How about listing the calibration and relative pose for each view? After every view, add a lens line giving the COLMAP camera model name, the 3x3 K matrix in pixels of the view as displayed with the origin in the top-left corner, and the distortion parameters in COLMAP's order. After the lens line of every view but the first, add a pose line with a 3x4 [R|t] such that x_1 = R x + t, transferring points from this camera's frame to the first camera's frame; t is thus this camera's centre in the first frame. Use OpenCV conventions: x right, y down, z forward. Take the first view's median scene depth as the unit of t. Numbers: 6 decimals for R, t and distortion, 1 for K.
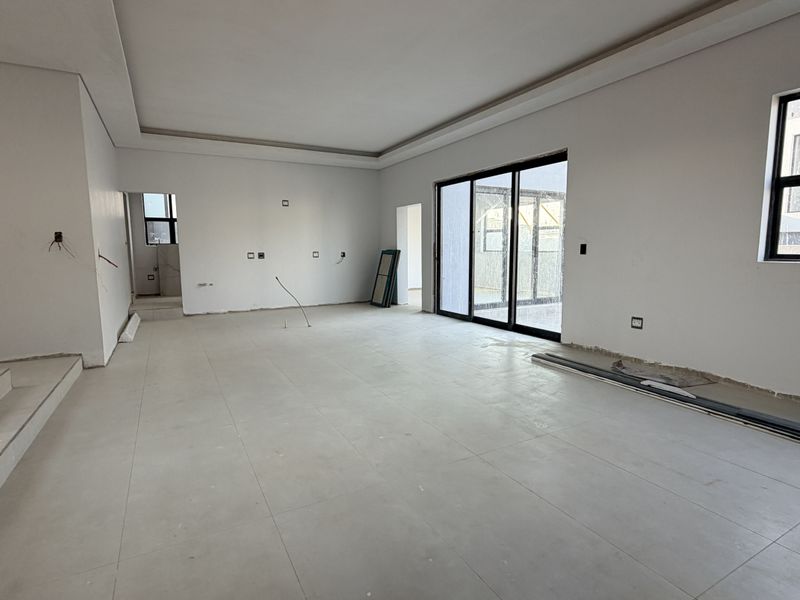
lens RADIAL K [[427.1, 0, 397.5], [0, 427.1, 299.3], [0, 0, 1]] dist [-0.004494, -0.000035]
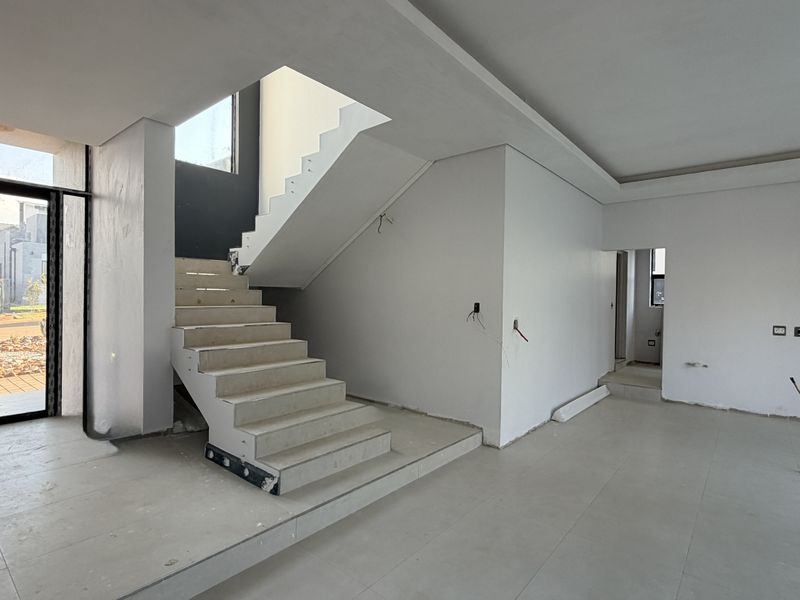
lens RADIAL K [[427.1, 0, 398.8], [0, 427.1, 299.5], [0, 0, 1]] dist [-0.004494, -0.000035]
pose [[0.364346, 0.021964, -0.931005, 0.045364], [-0.126621, 0.991606, -0.026159, -0.063153], [0.922616, 0.127415, 0.364068, 0.248739]]
